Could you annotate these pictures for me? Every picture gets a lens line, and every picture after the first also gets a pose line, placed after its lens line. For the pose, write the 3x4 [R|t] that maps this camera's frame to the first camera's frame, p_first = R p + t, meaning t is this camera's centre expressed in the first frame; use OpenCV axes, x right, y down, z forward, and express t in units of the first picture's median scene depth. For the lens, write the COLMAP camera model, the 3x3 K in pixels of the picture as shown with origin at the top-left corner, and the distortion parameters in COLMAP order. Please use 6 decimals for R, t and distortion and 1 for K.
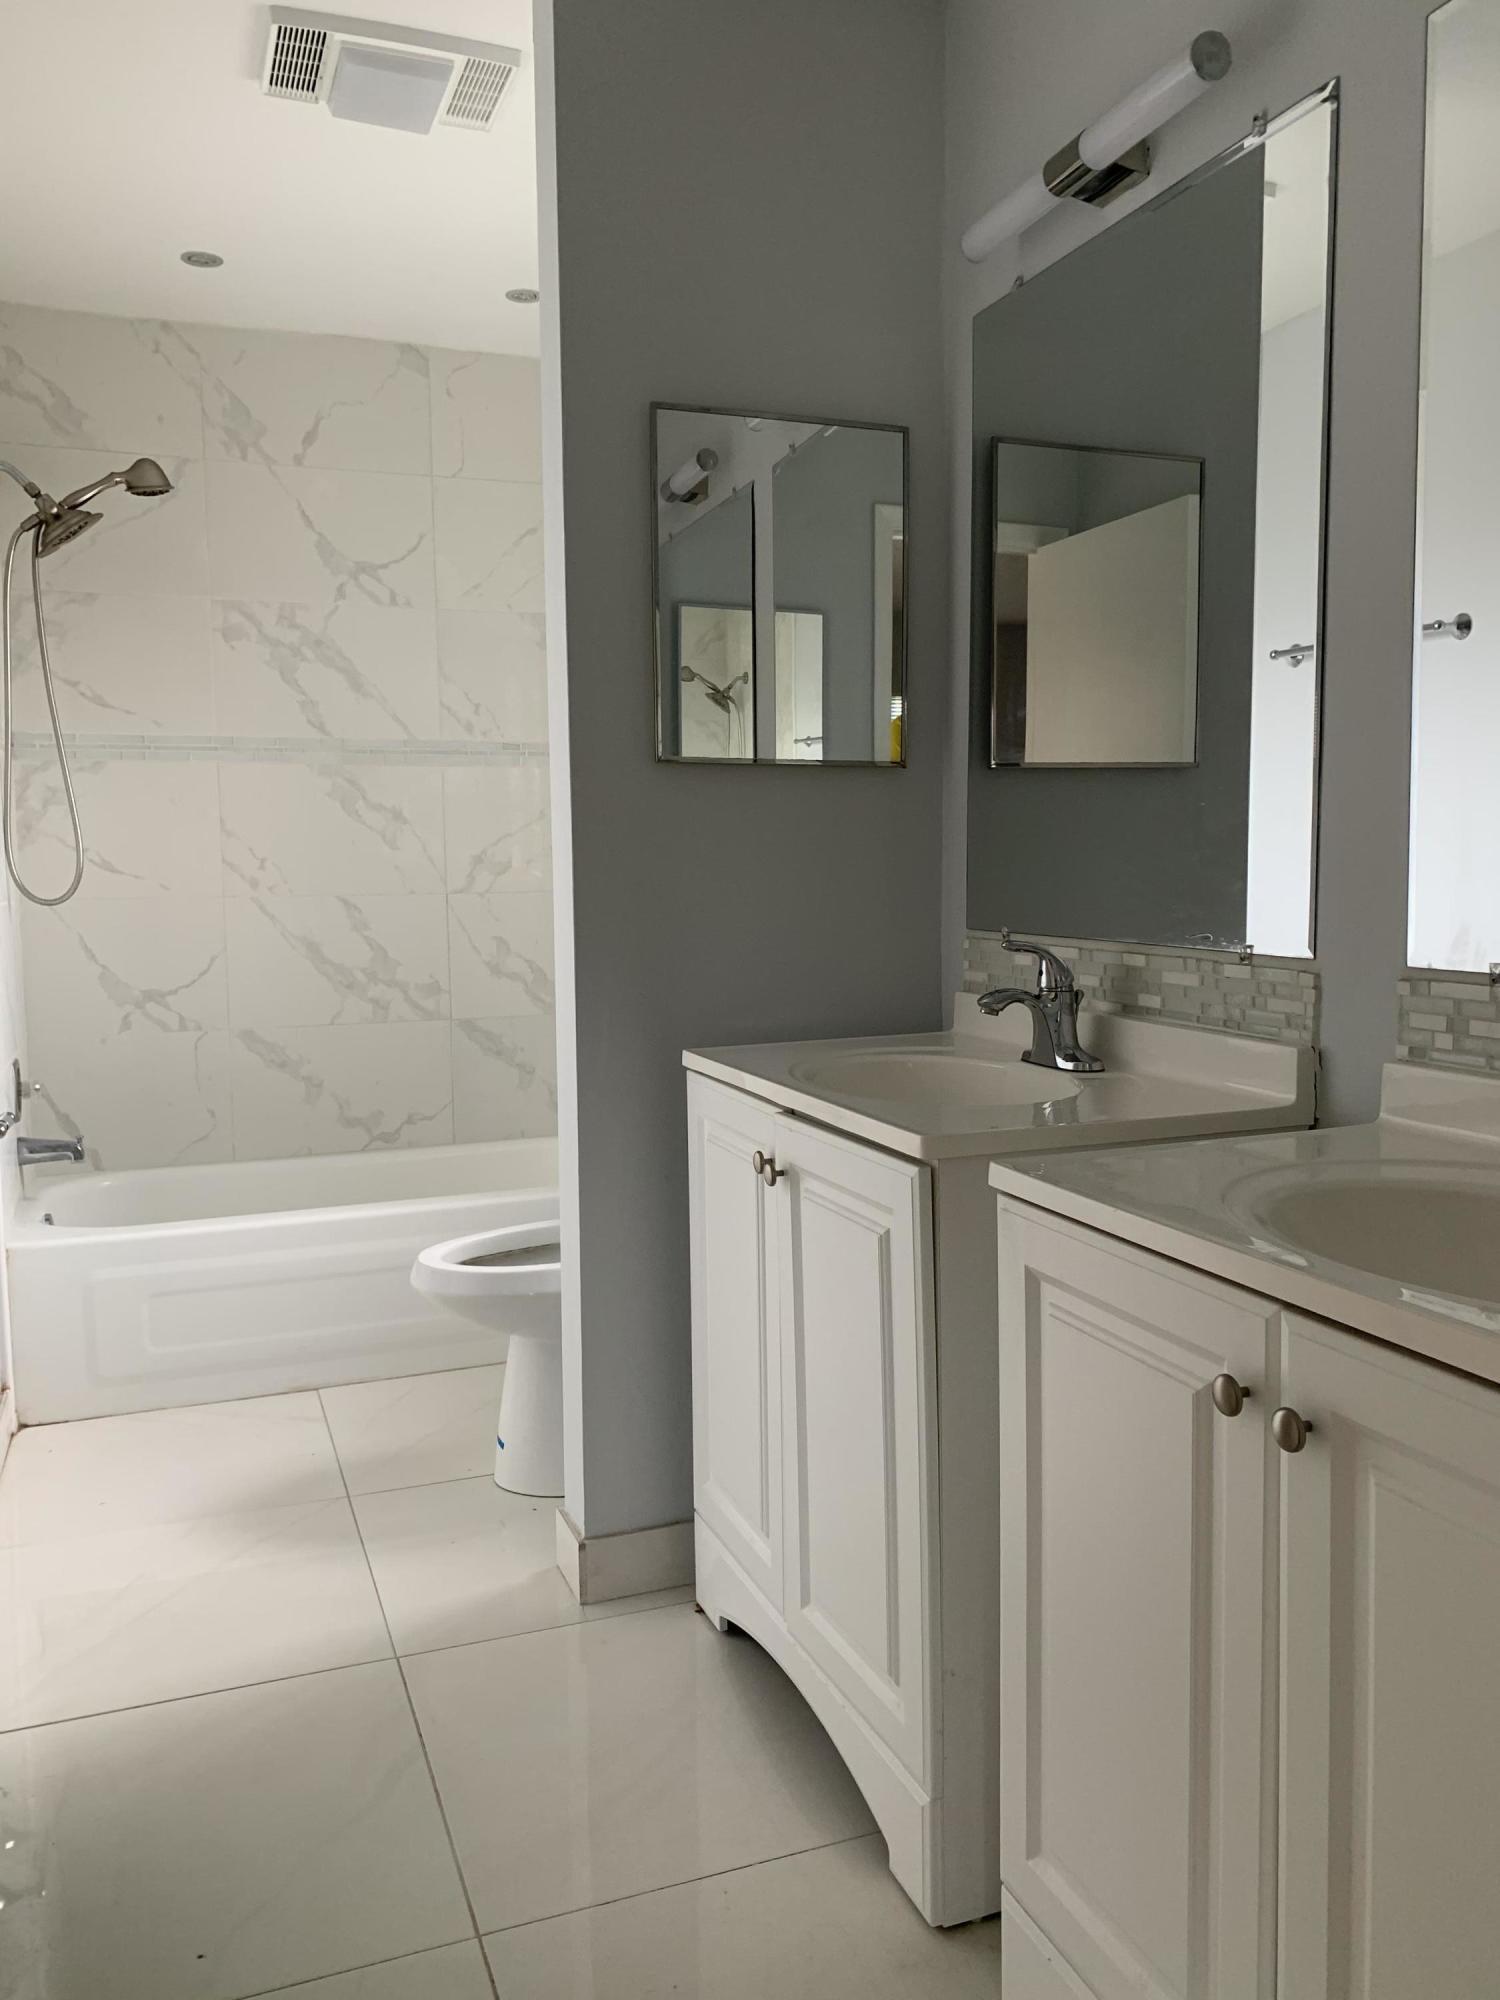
lens RADIAL K [[1533.7, 0, 801.8], [0, 1533.7, 1005.1], [0, 0, 1]] dist [-0.011517, -0.032447]
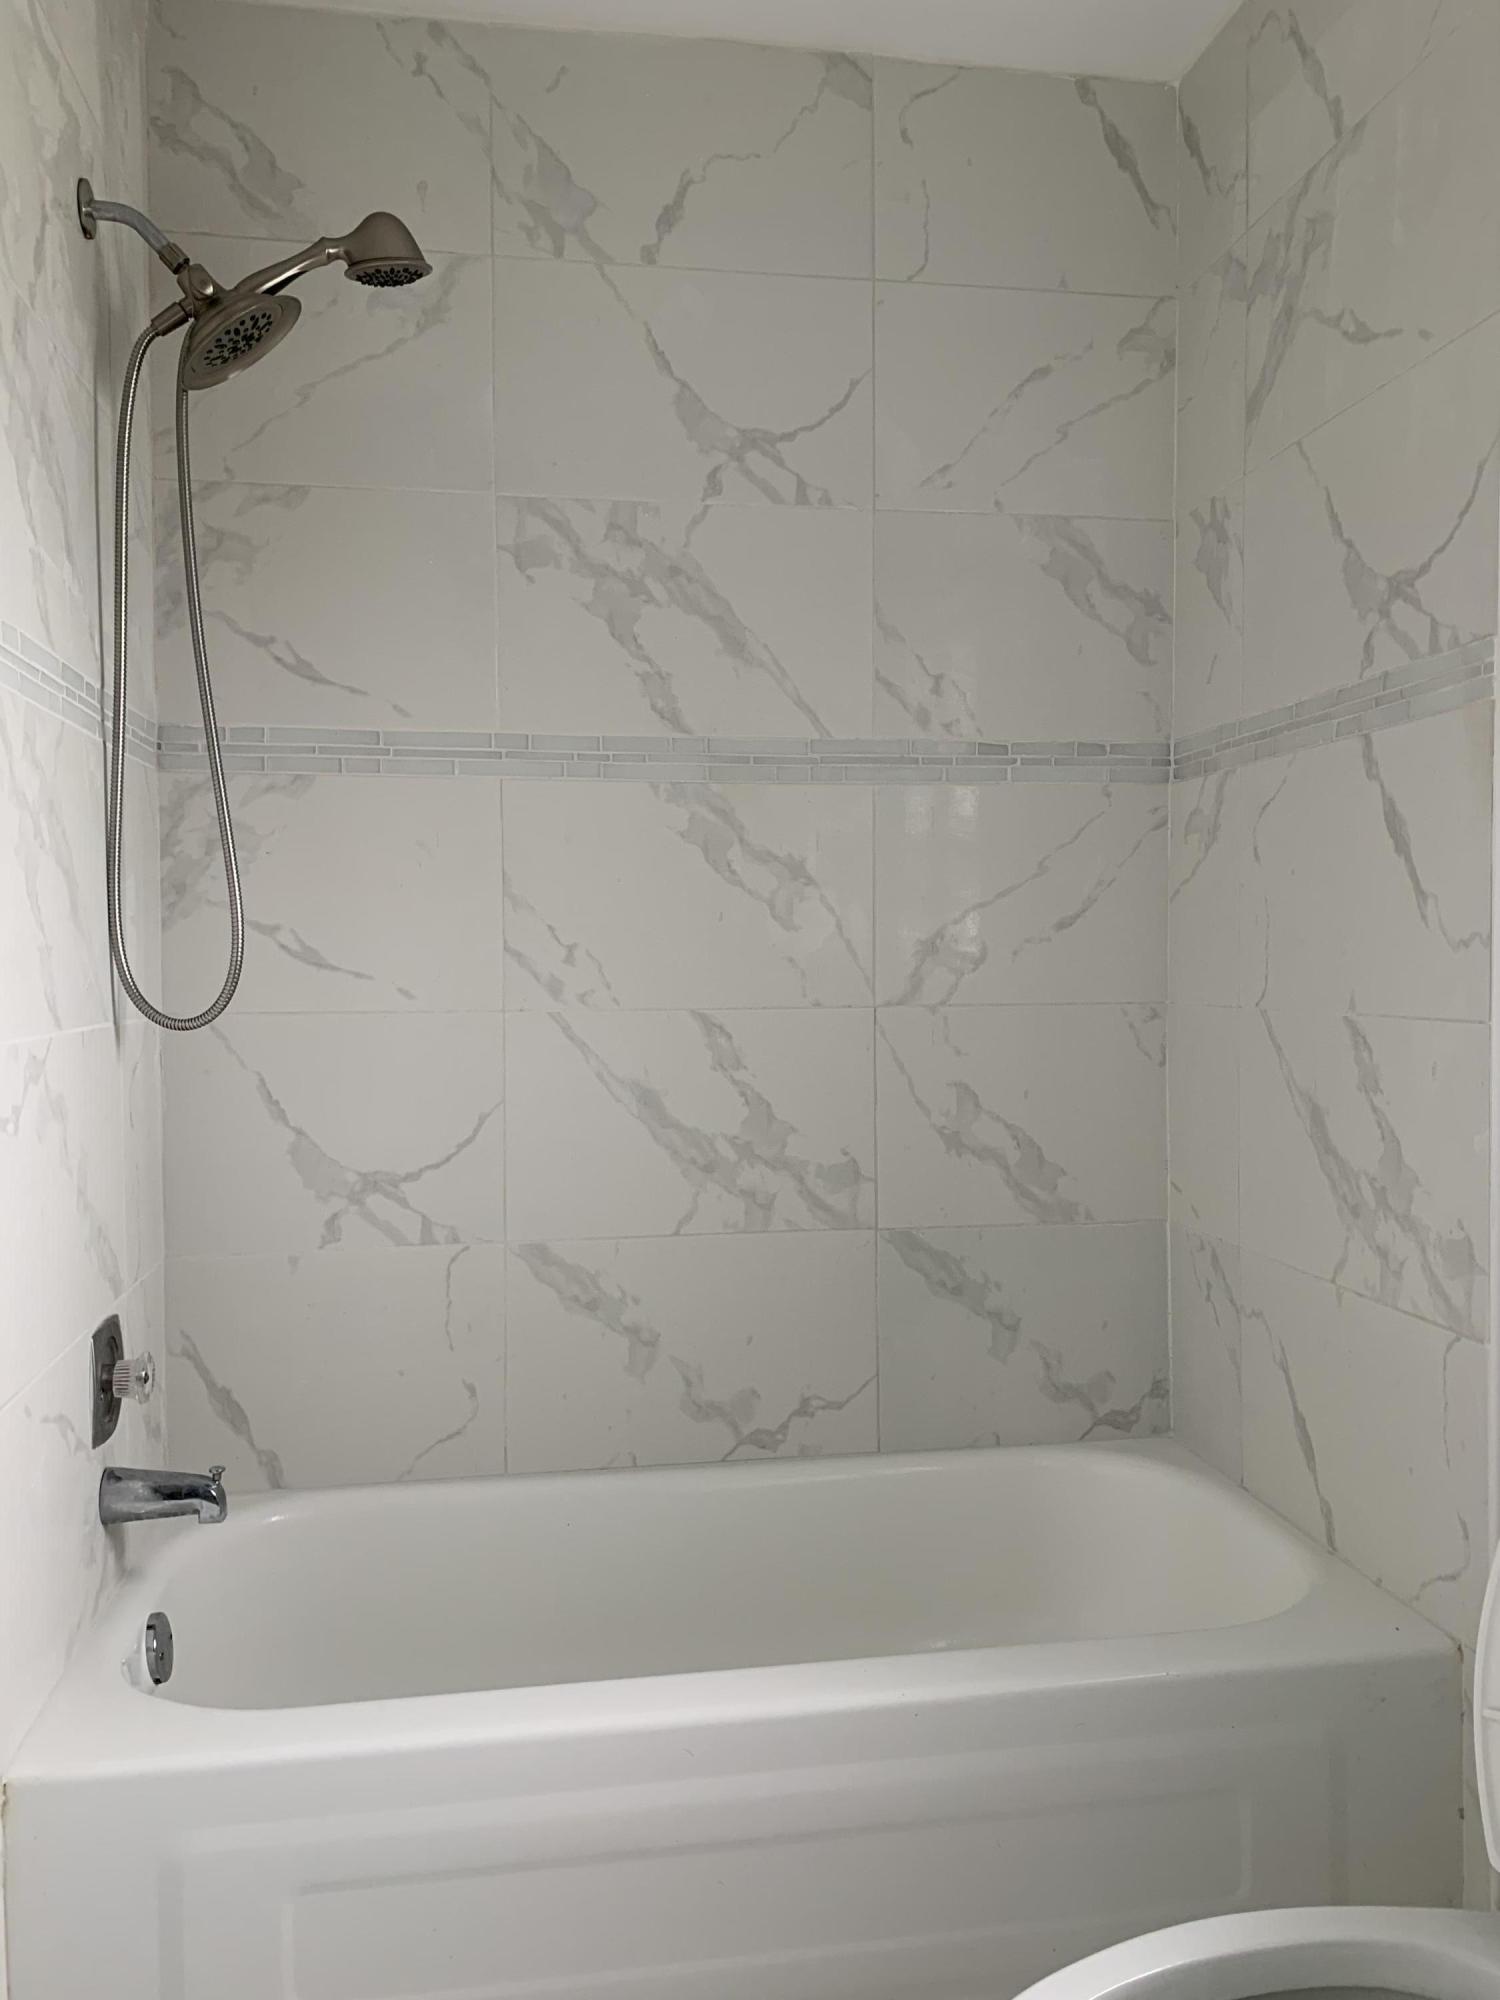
lens RADIAL K [[1533.7, 0, 753.2], [0, 1533.7, 996.3], [0, 0, 1]] dist [-0.011517, -0.032447]
pose [[0.973604, 0.012965, -0.227874, -0.153554], [-0.026239, 0.998124, -0.055318, -0.046474], [0.226729, 0.059837, 0.972118, 0.456342]]
